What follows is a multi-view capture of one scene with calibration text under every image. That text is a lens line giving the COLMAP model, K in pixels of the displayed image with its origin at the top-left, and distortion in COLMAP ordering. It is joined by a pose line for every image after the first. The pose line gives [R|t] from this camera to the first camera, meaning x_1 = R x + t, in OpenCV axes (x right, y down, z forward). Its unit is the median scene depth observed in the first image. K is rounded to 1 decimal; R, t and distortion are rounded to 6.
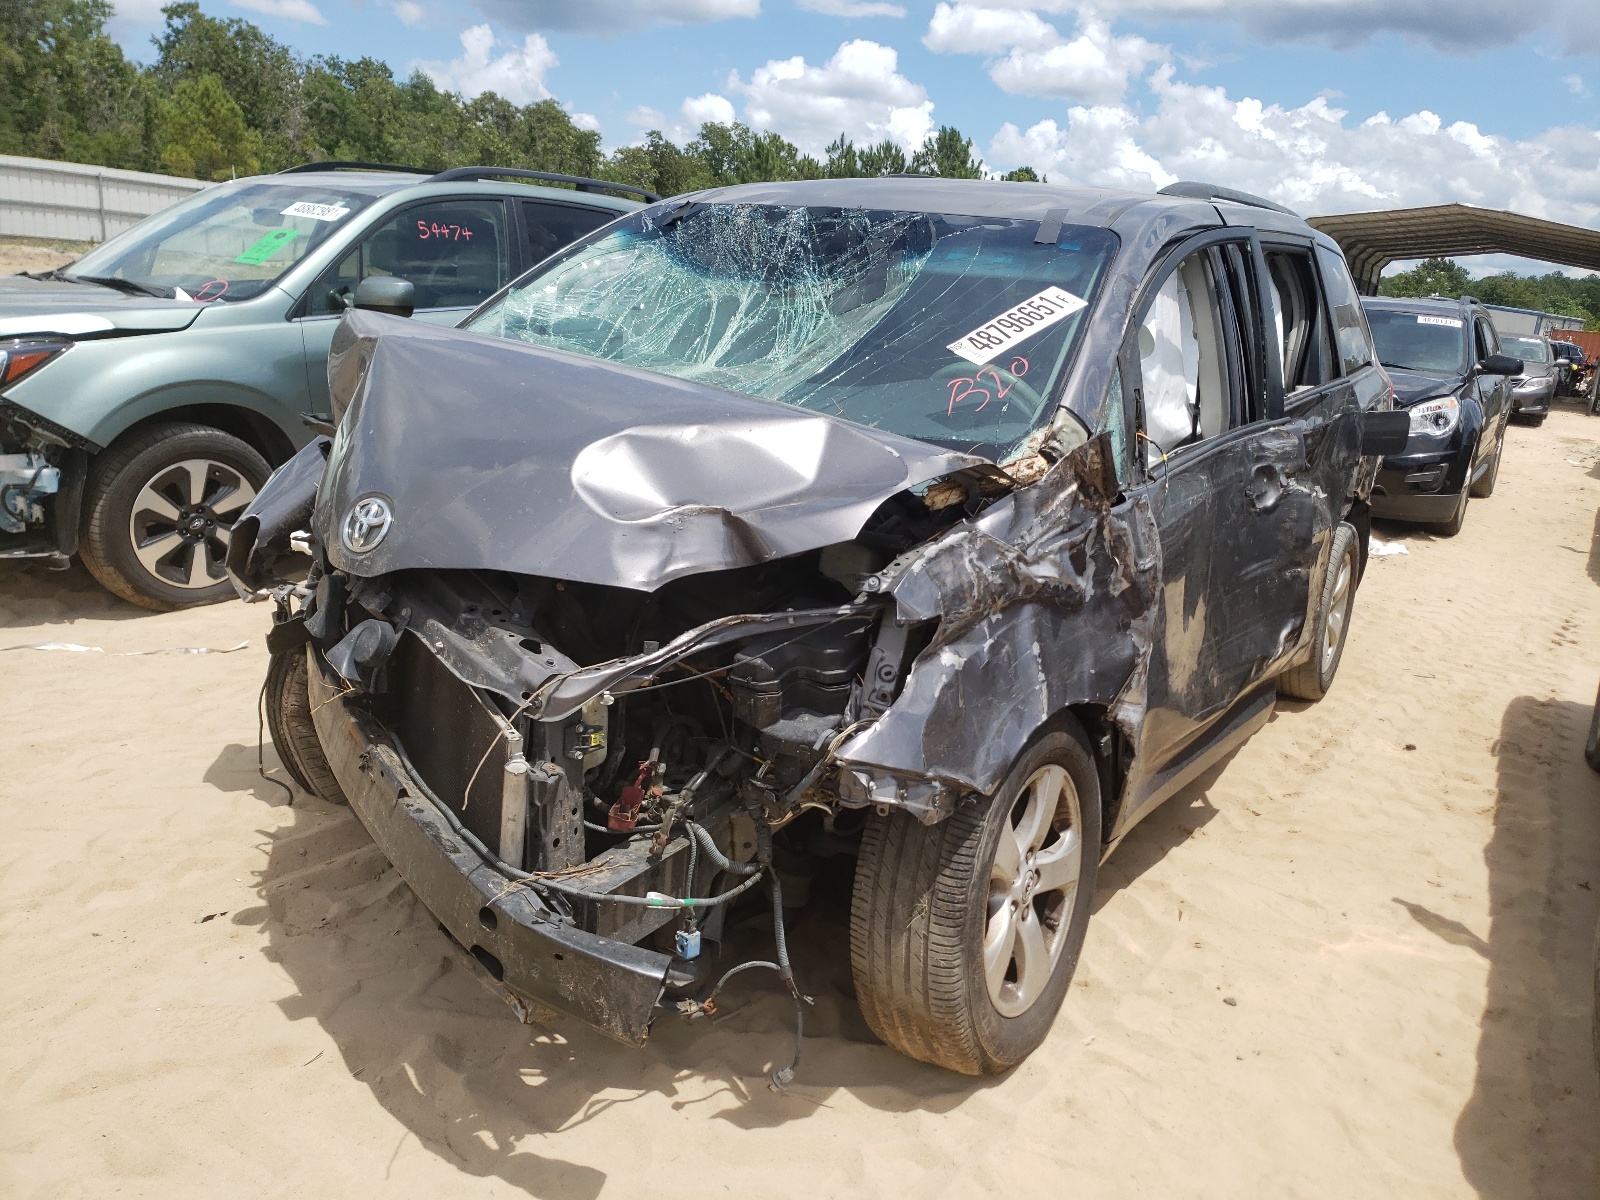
lens RADIAL K [[1308.4, 0, 810.5], [0, 1308.4, 597.4], [0, 0, 1]] dist [-0.018114, 0.042640]
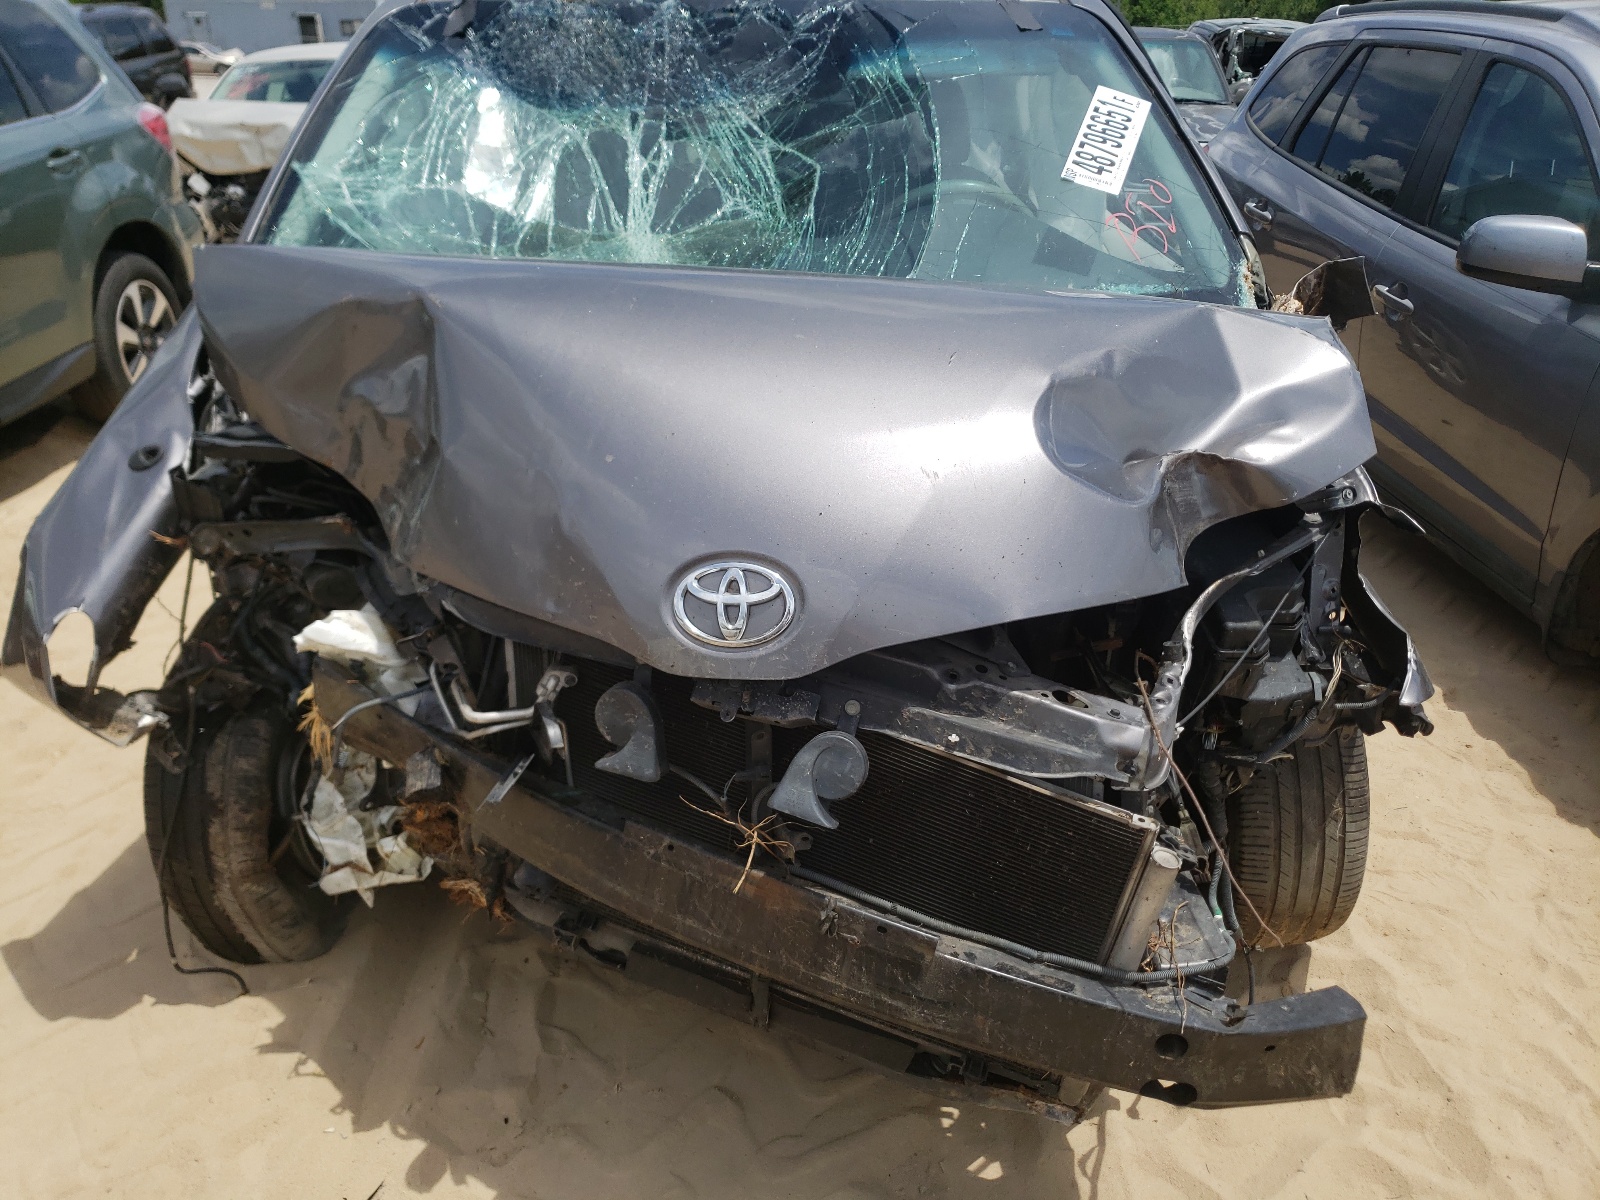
lens RADIAL K [[1308.4, 0, 799.3], [0, 1308.4, 604.5], [0, 0, 1]] dist [-0.018114, 0.042640]
pose [[0.807680, -0.298420, 0.508526, -0.540155], [0.188262, 0.947839, 0.257213, -0.181416], [-0.558758, -0.112010, 0.821732, 0.366024]]
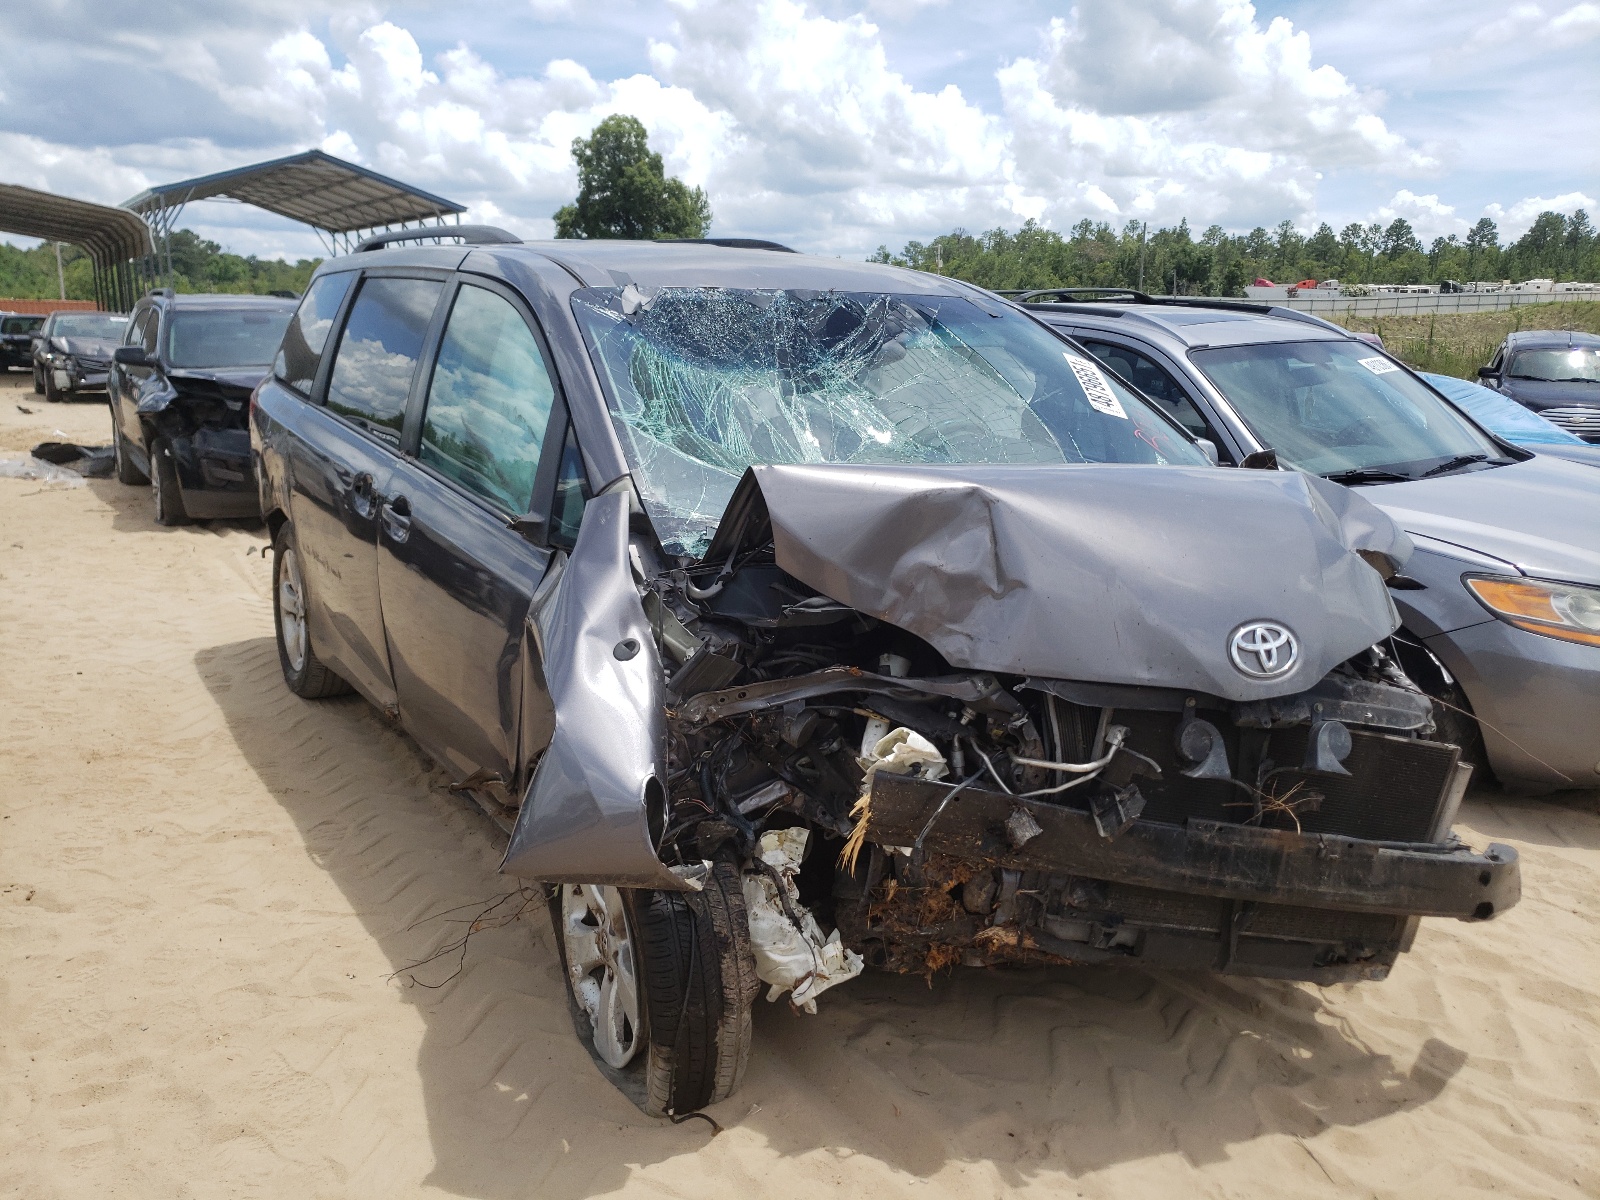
lens RADIAL K [[1296.8, 0, 800.2], [0, 1296.8, 600.7], [0, 0, 1]] dist [0.002894, -0.003028]
pose [[0.376985, -0.247512, 0.892536, -1.170795], [0.217951, 0.960280, 0.174241, -0.298223], [-0.900211, 0.128843, 0.415957, 0.744864]]
